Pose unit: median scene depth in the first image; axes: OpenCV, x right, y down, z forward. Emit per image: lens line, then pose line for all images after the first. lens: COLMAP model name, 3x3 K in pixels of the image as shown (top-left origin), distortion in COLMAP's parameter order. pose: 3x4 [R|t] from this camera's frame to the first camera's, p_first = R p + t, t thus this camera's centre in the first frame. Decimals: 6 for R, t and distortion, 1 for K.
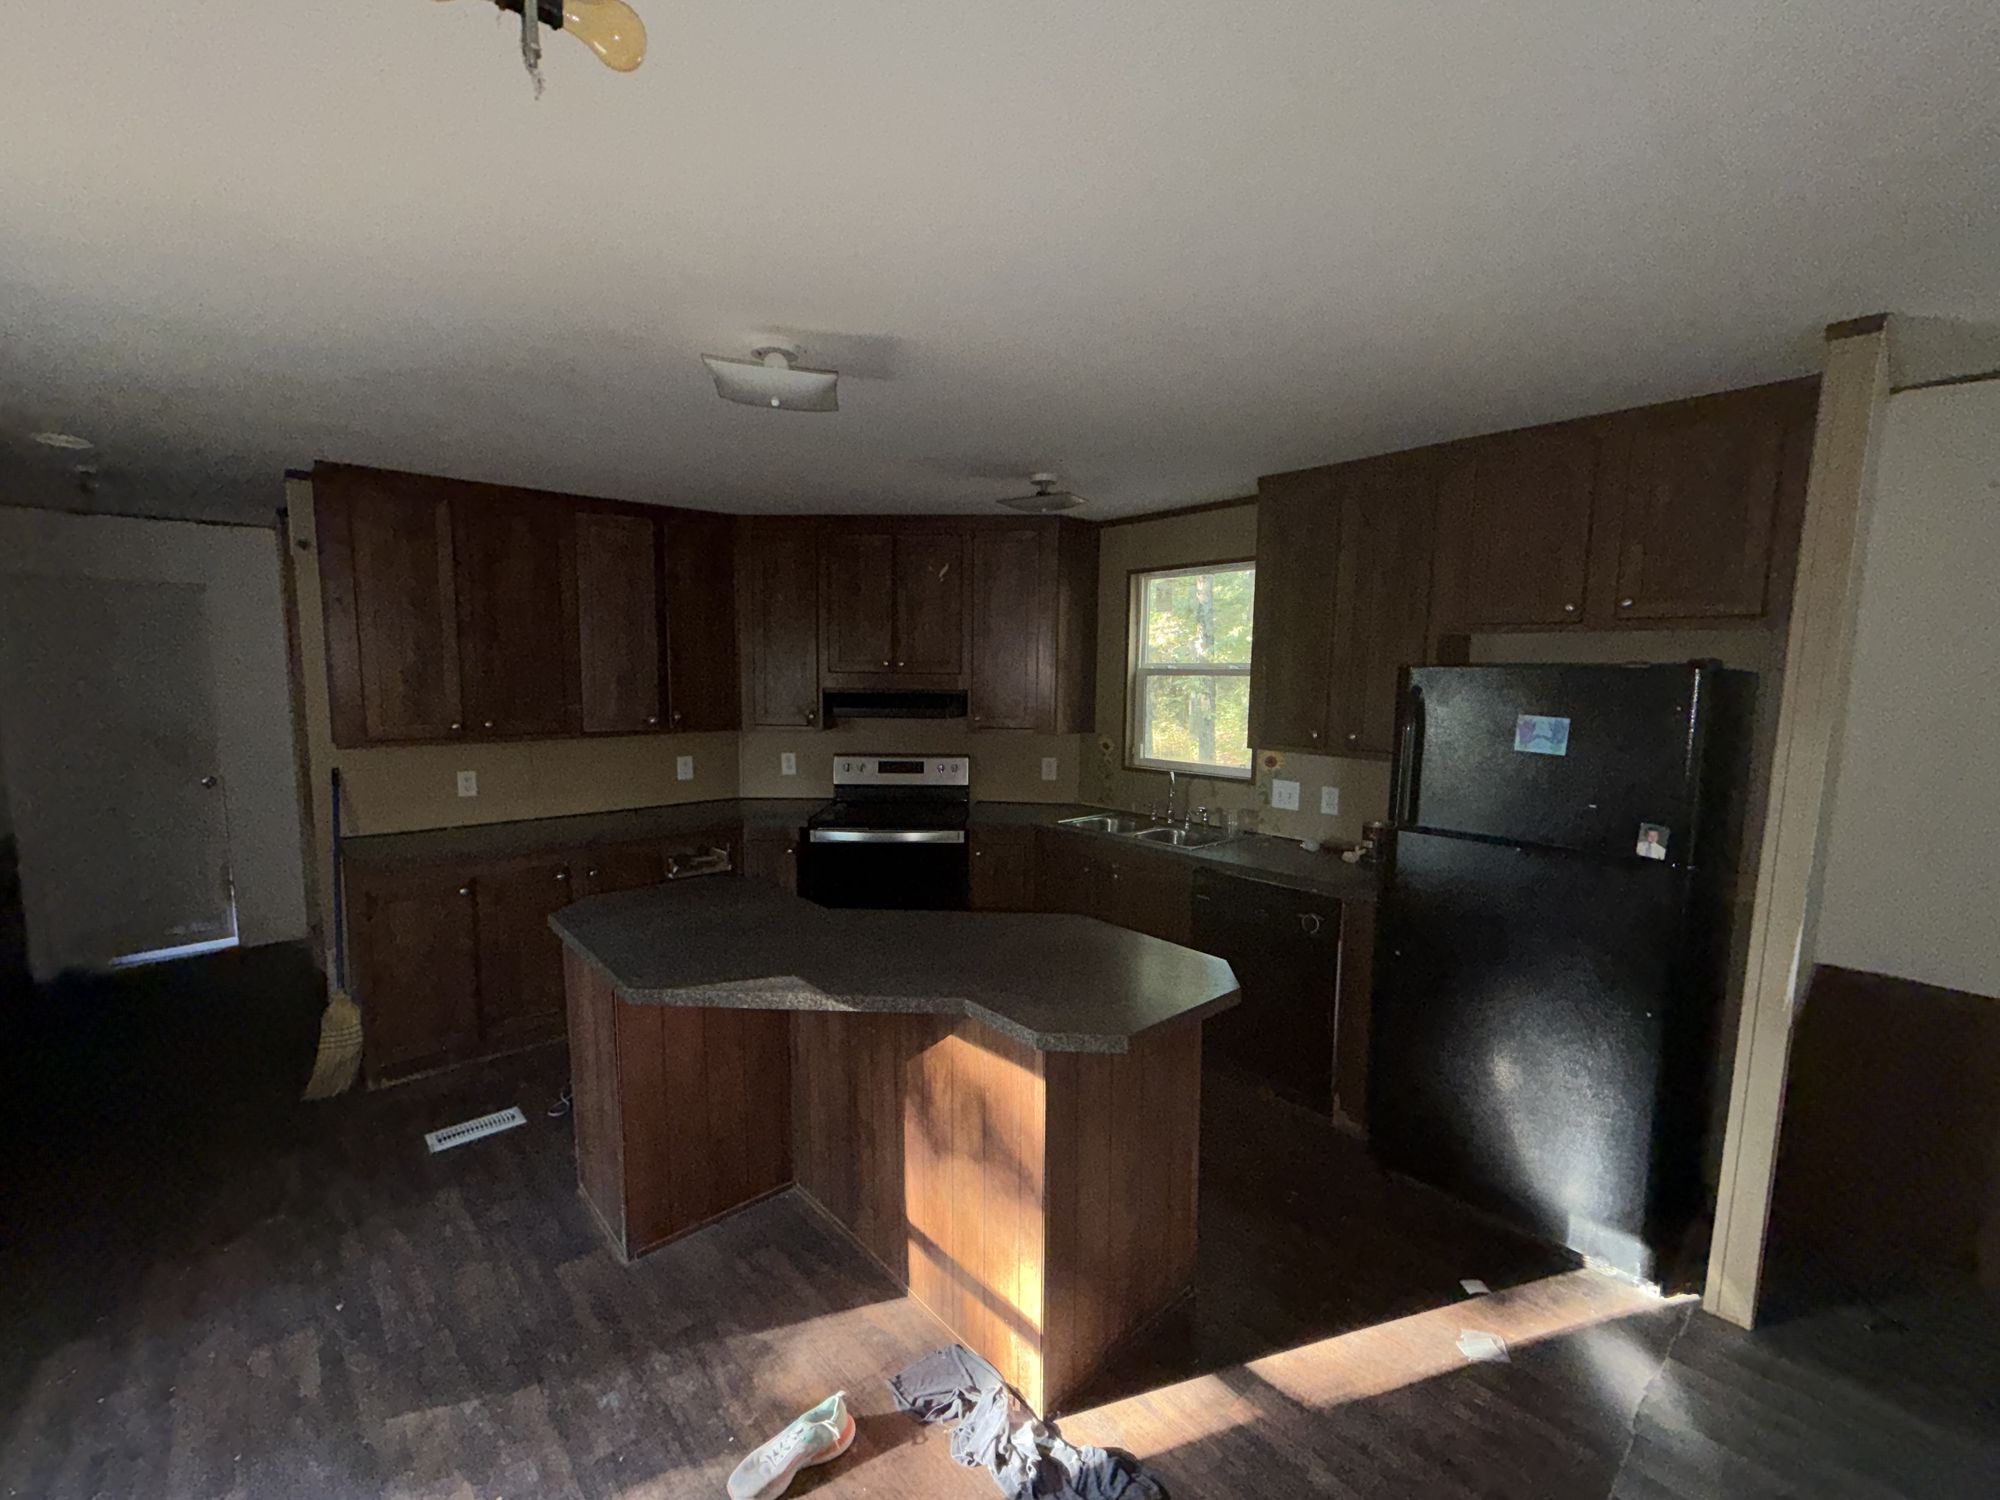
lens RADIAL K [[820.0, 0, 997.6], [0, 820.0, 754.2], [0, 0, 1]] dist [-0.000168, -0.000002]
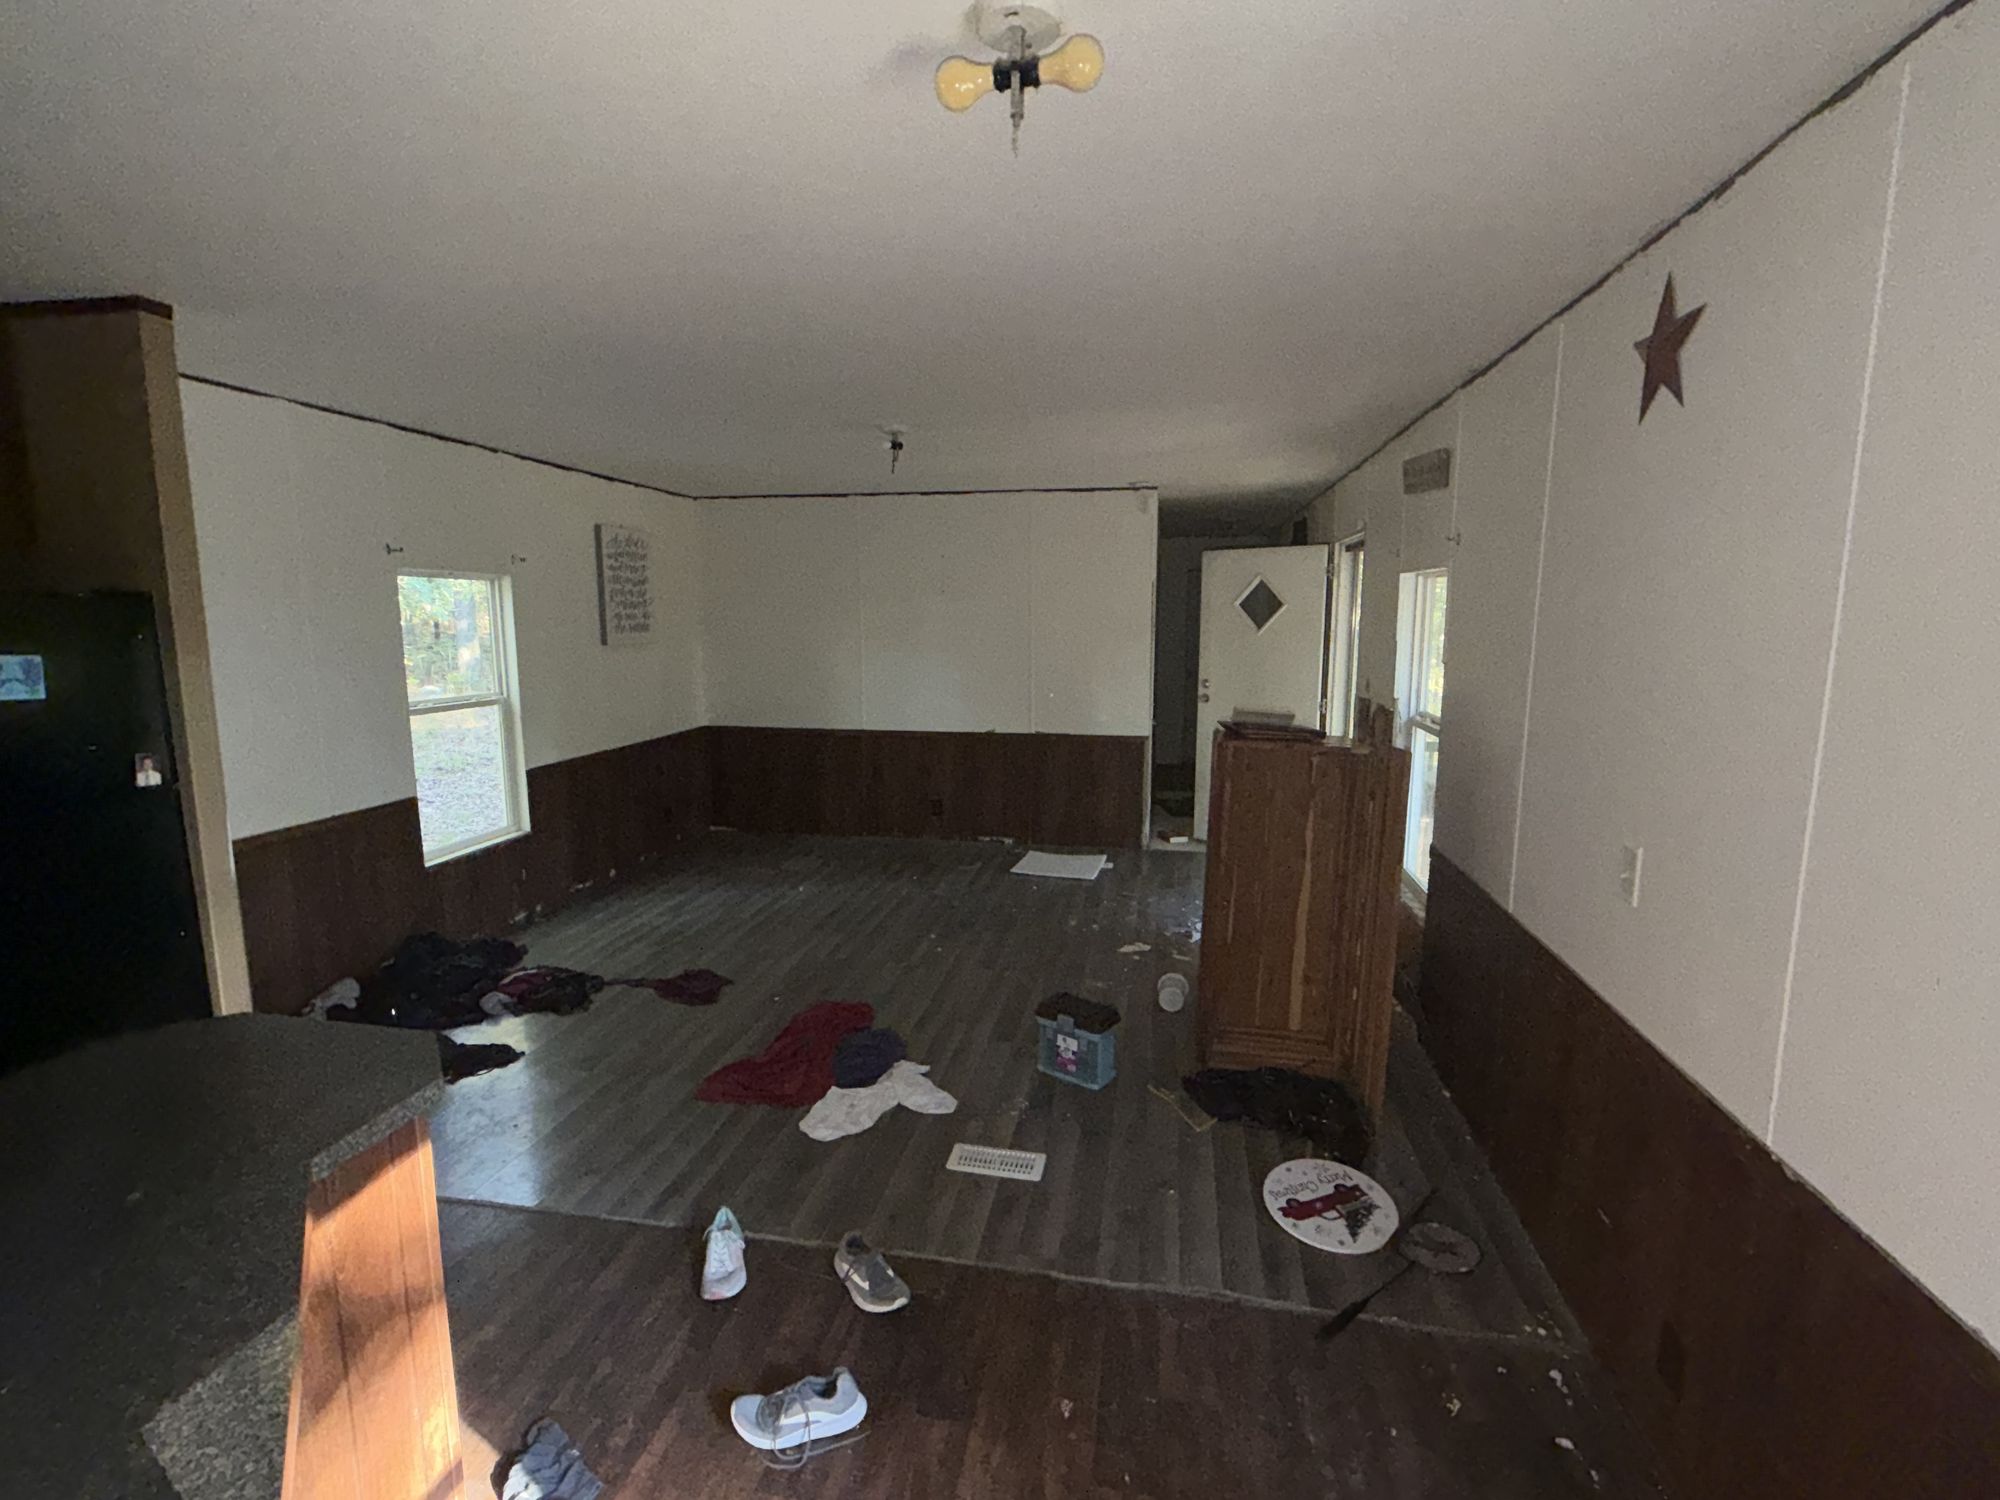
lens RADIAL K [[926.8, 0, 996.9], [0, 926.8, 750.8], [0, 0, 1]] dist [0.000036, 0.000029]
pose [[-0.613750, -0.123391, 0.779799, -0.731512], [0.076349, 0.973806, 0.214181, -0.081288], [-0.785800, 0.190990, -0.588252, 0.839337]]
